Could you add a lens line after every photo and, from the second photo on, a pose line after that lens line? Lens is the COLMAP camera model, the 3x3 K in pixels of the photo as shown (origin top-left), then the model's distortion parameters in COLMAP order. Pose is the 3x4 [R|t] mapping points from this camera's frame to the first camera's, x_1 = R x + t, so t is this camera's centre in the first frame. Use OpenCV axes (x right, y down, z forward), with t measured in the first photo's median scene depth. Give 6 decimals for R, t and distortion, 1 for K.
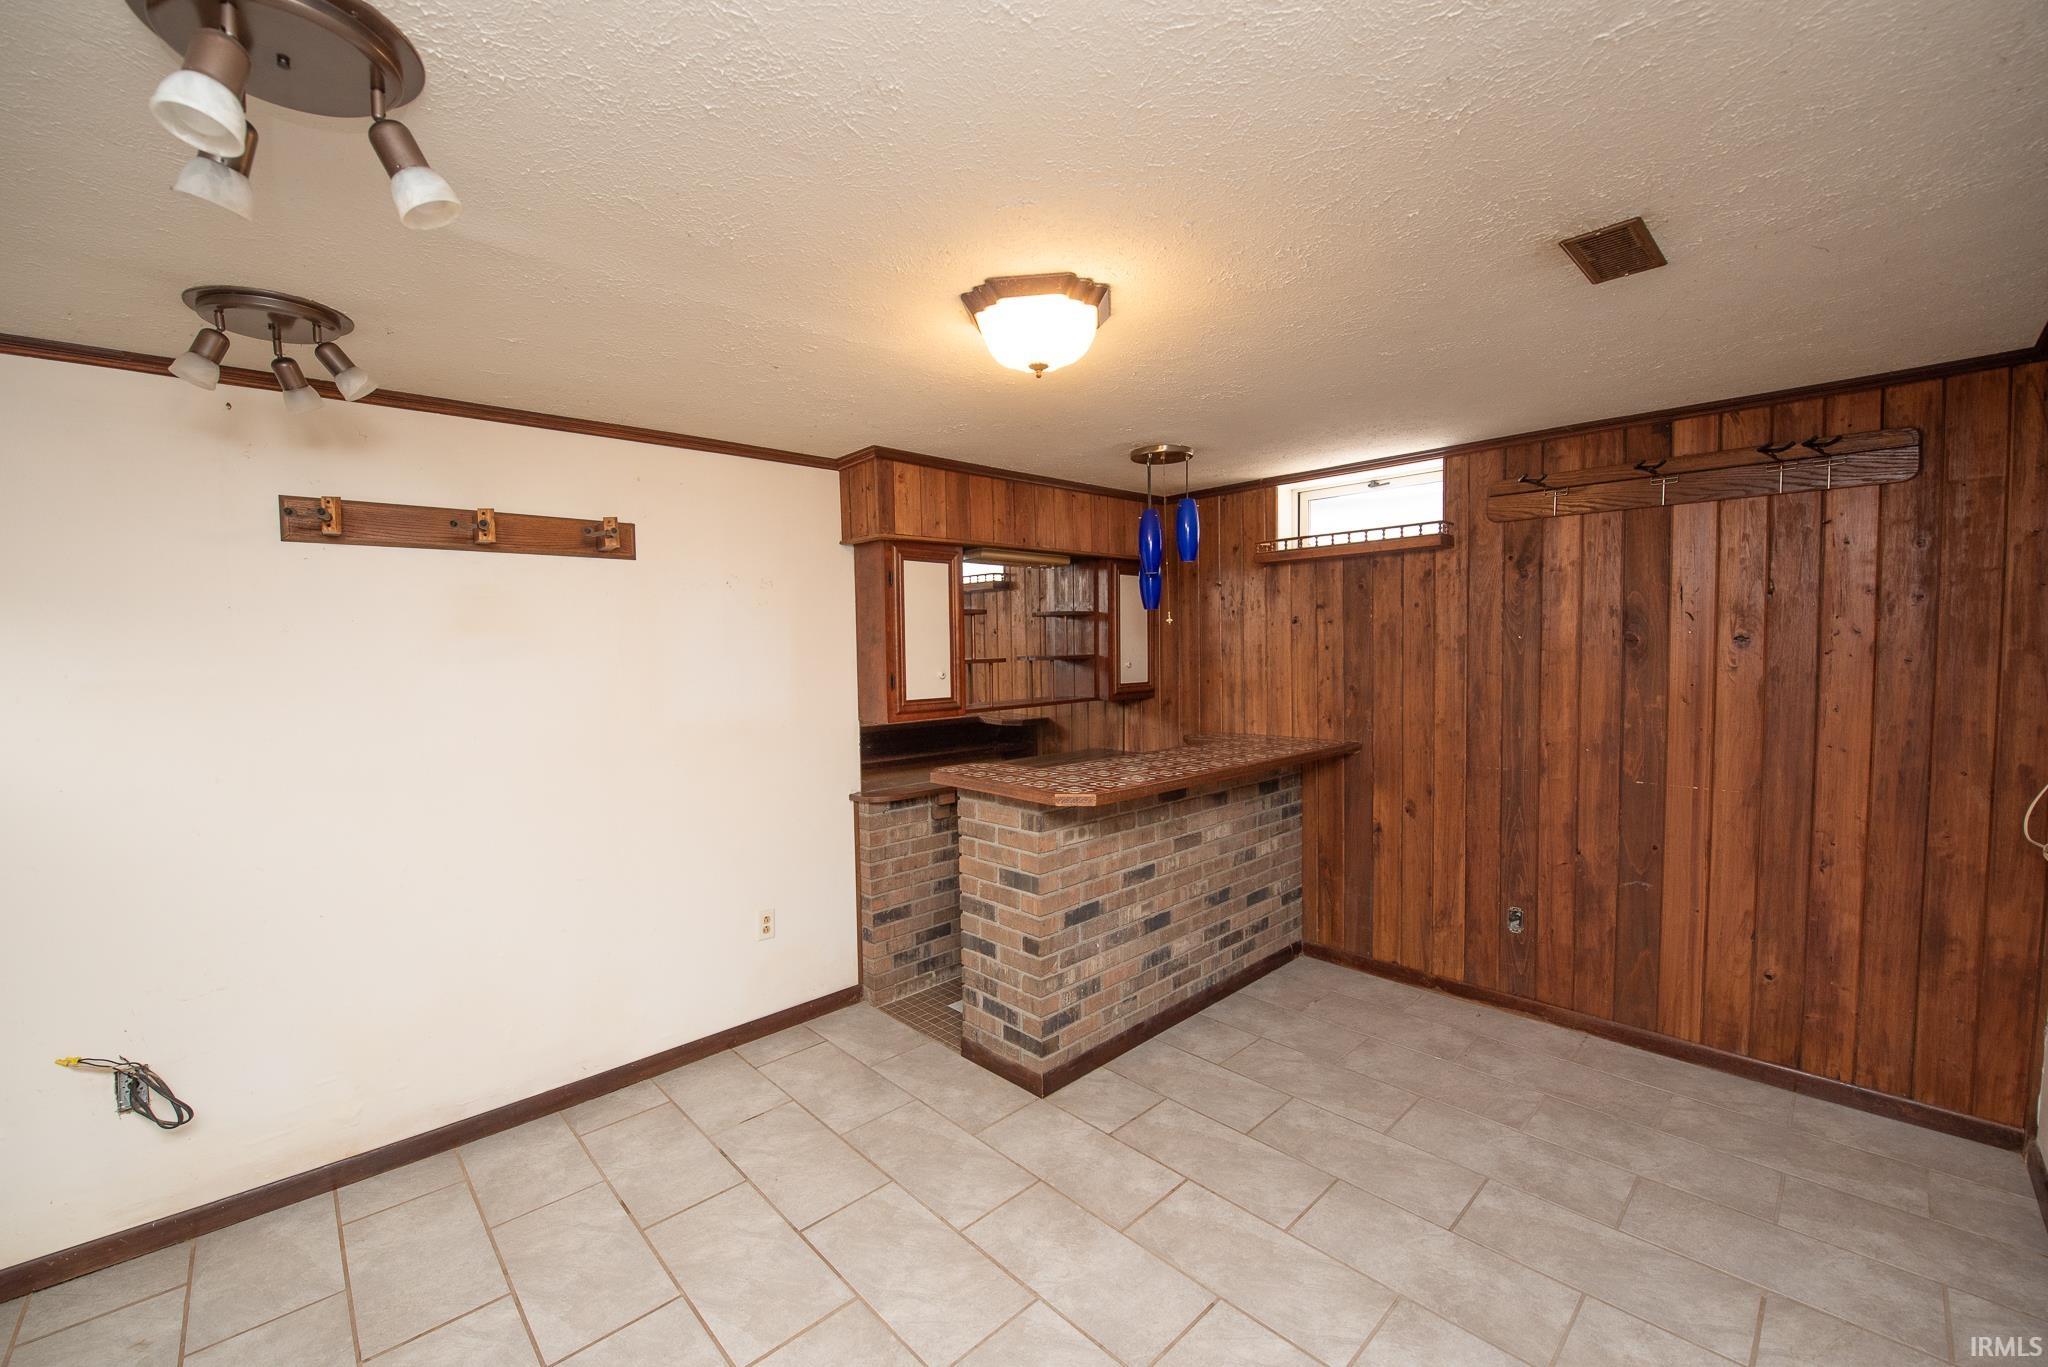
lens RADIAL K [[814.5, 0, 1022.3], [0, 814.5, 694.4], [0, 0, 1]] dist [-0.014856, -0.000885]
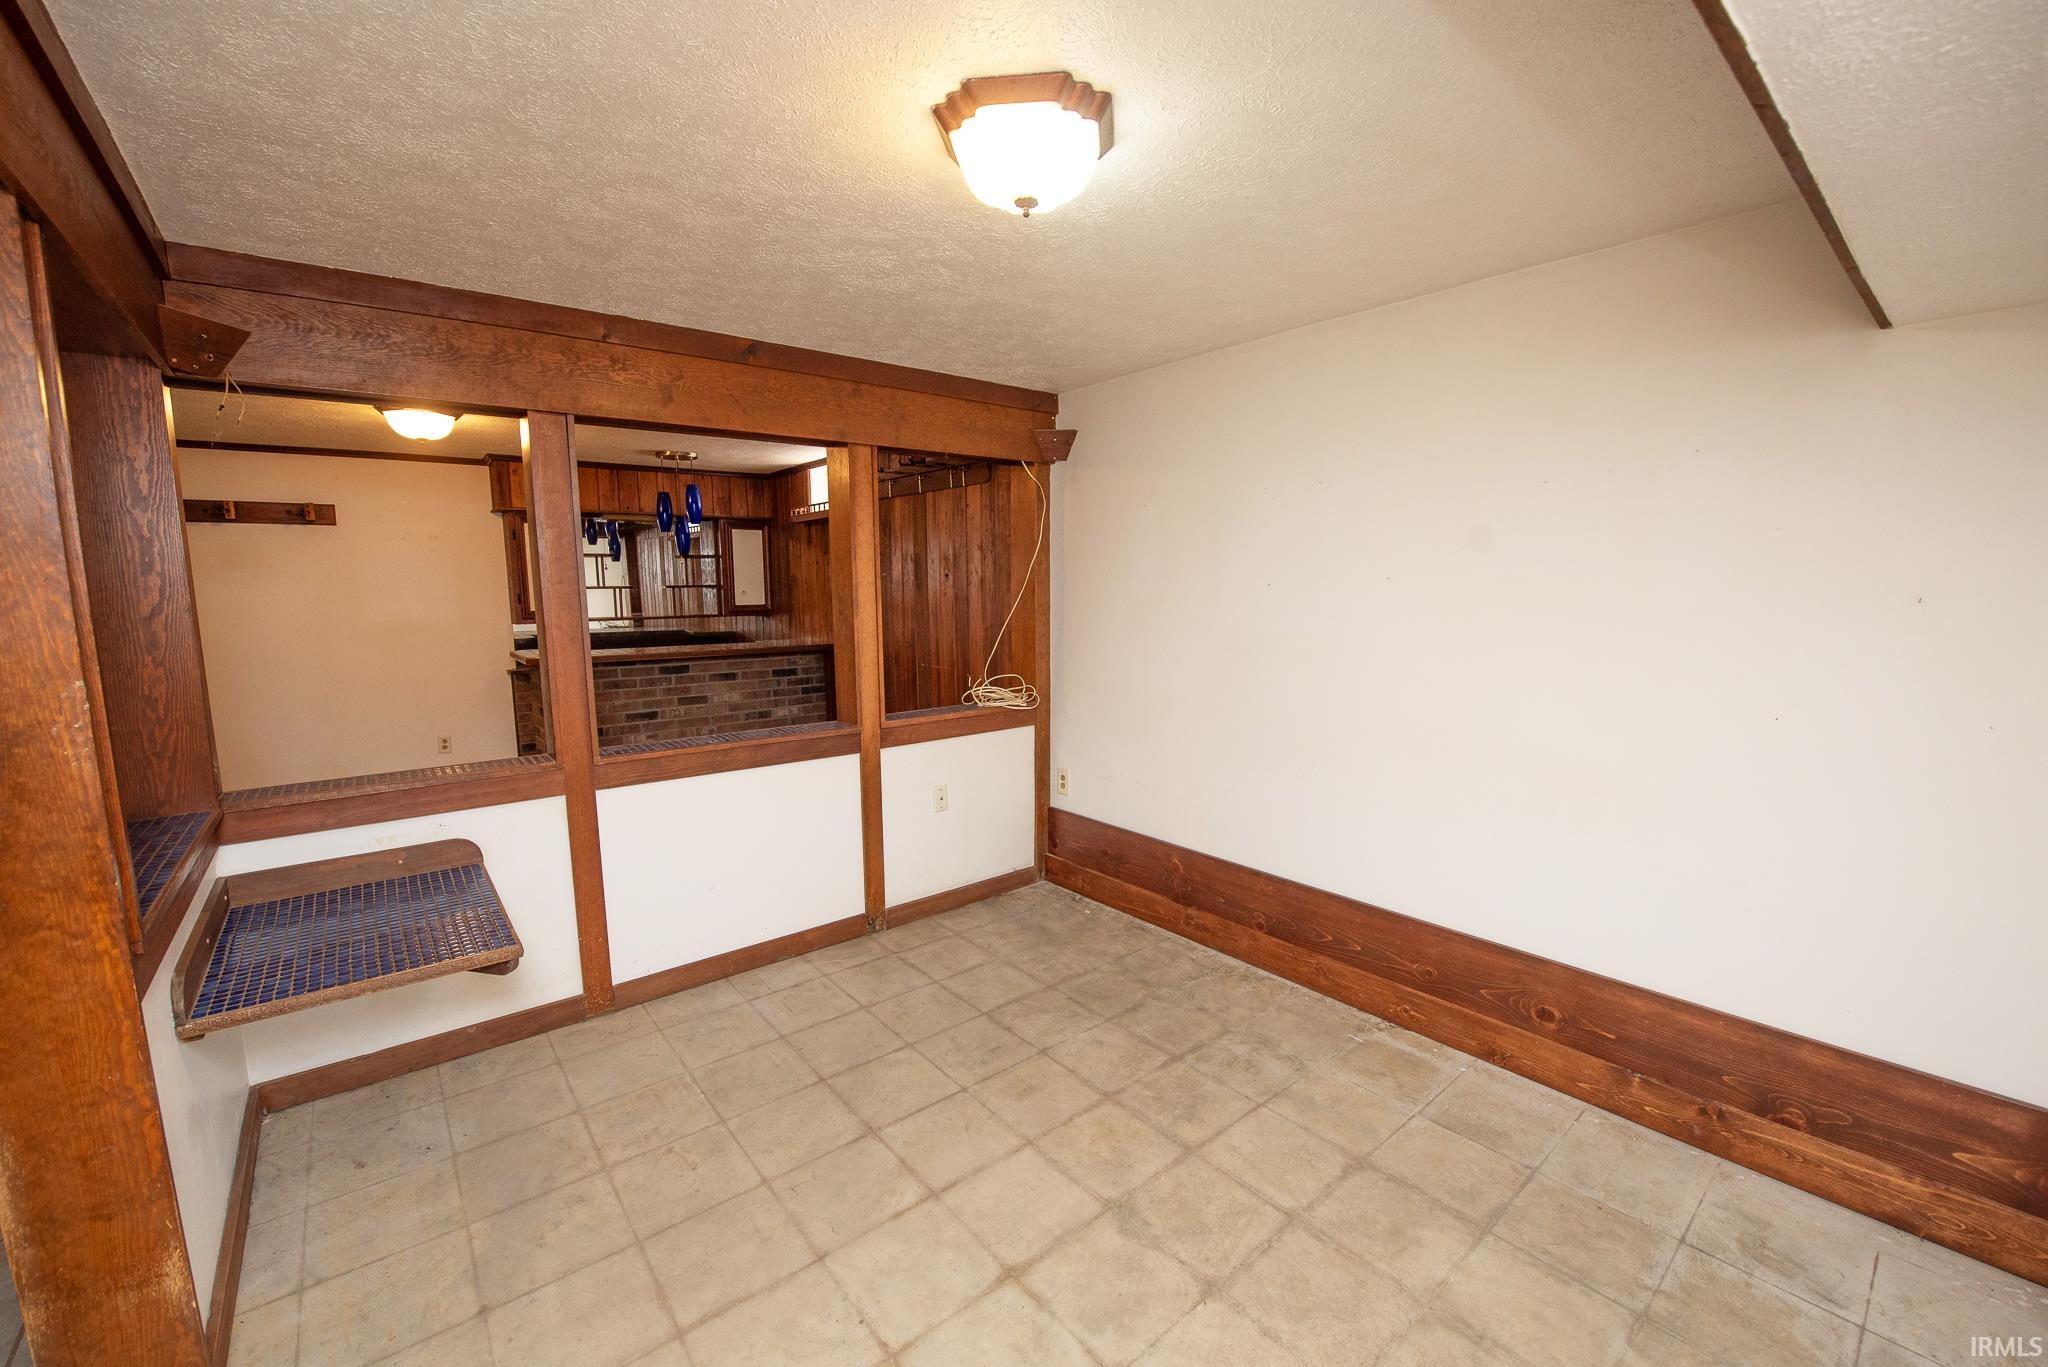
lens RADIAL K [[814.5, 0, 1024.8], [0, 814.5, 688.0], [0, 0, 1]] dist [-0.014856, -0.000885]
pose [[0.997792, 0.018717, -0.063724, 0.998276], [-0.014285, 0.997493, 0.069311, 0.036913], [0.064862, -0.068247, 0.995558, -0.577526]]
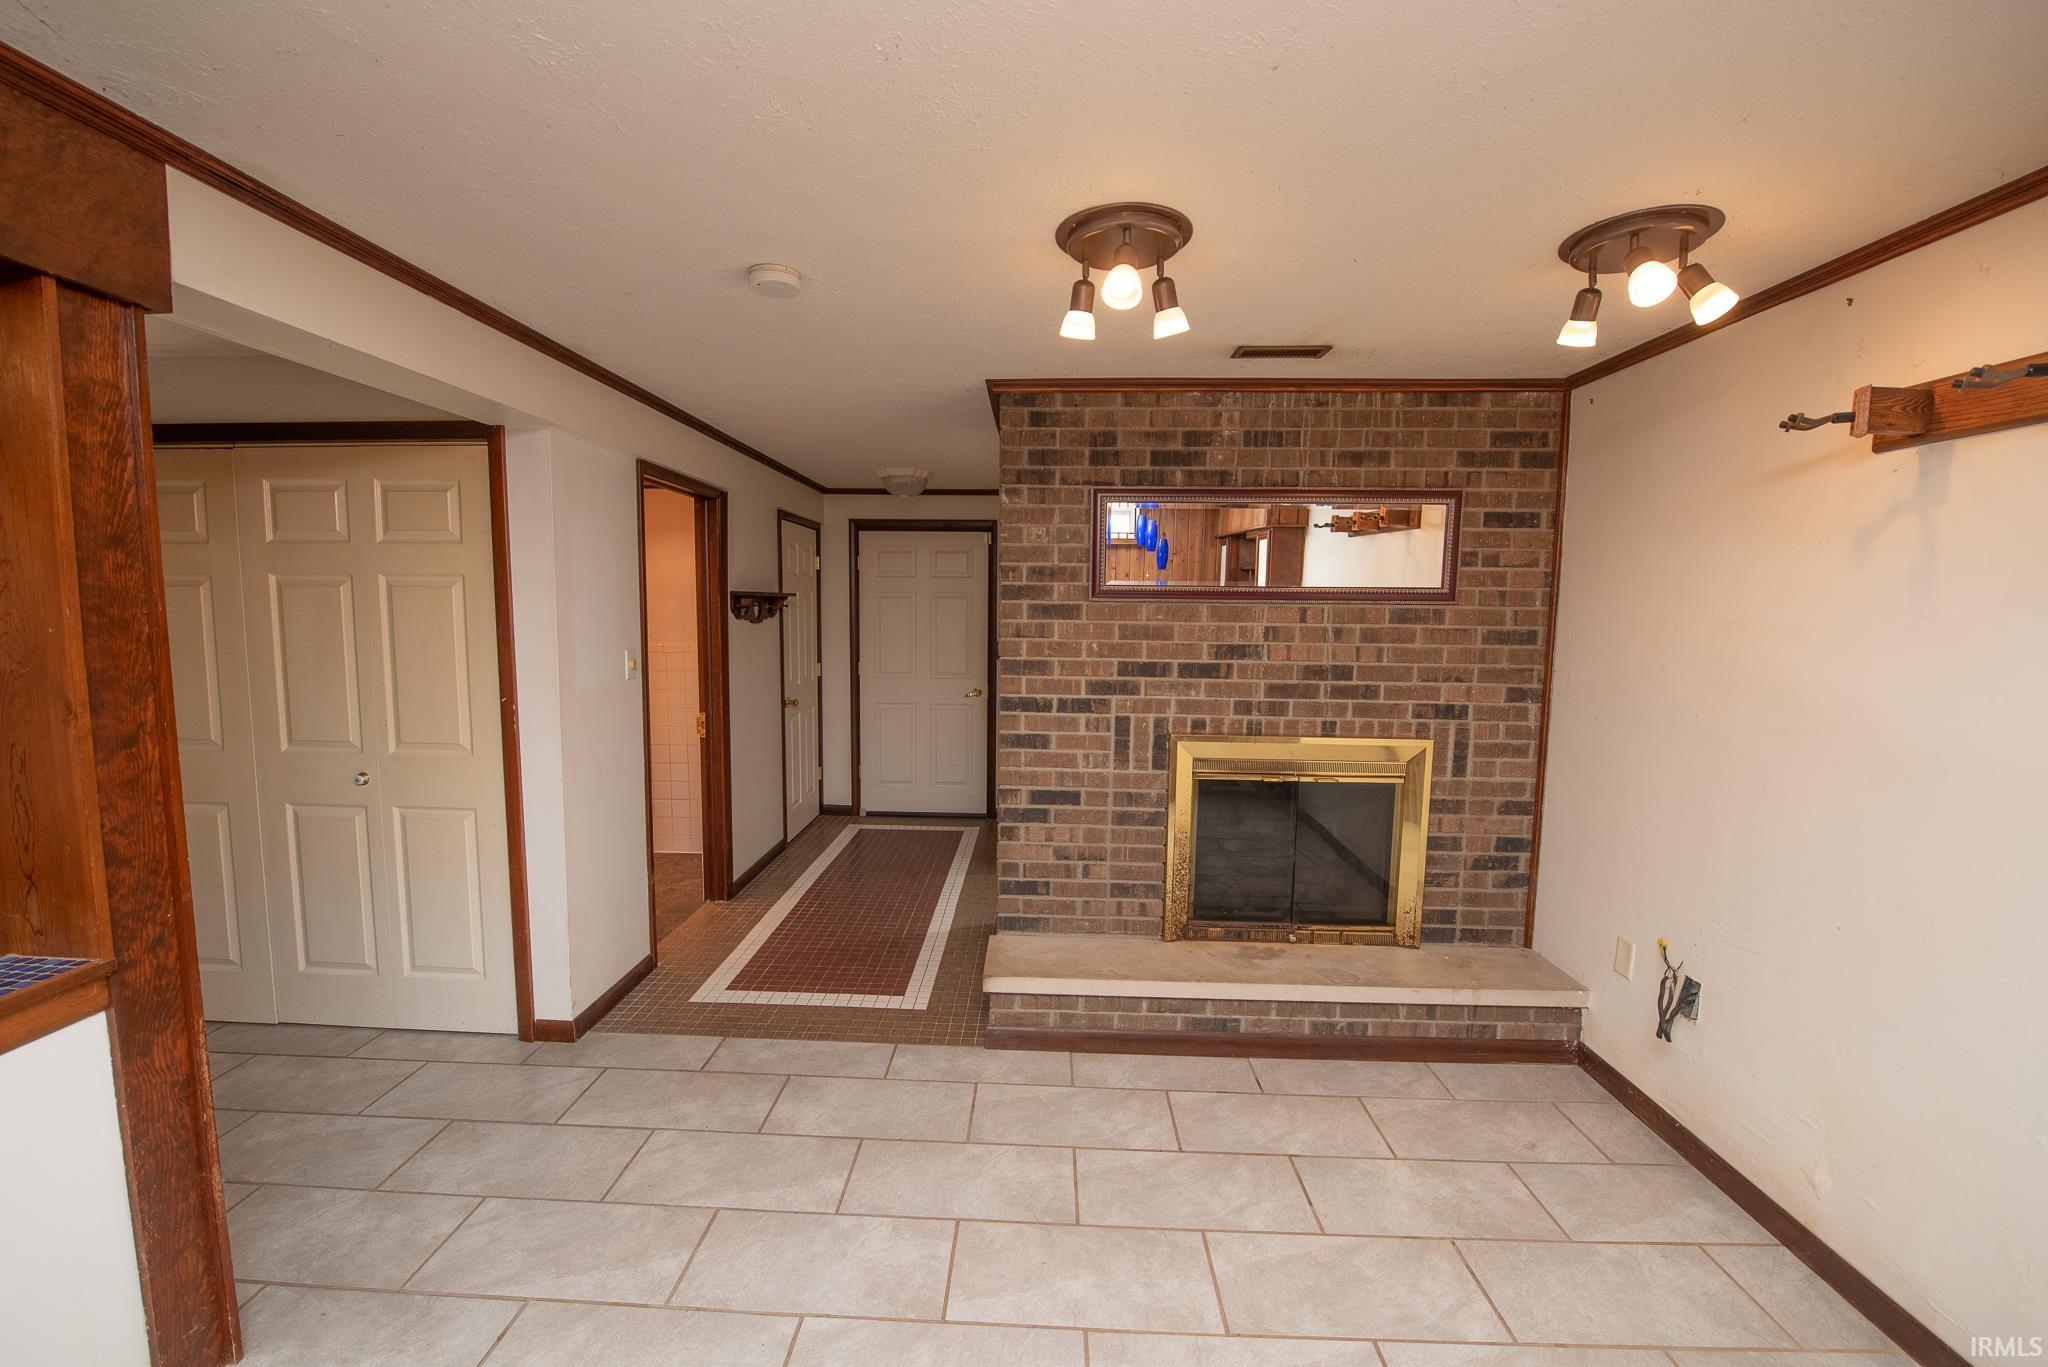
lens RADIAL K [[839.8, 0, 1016.6], [0, 839.8, 690.5], [0, 0, 1]] dist [-0.016192, -0.001153]
pose [[-0.710663, 0.082724, -0.698652, 0.183703], [-0.038596, 0.986983, 0.156123, -0.037481], [0.702473, 0.137916, -0.698220, 0.697194]]
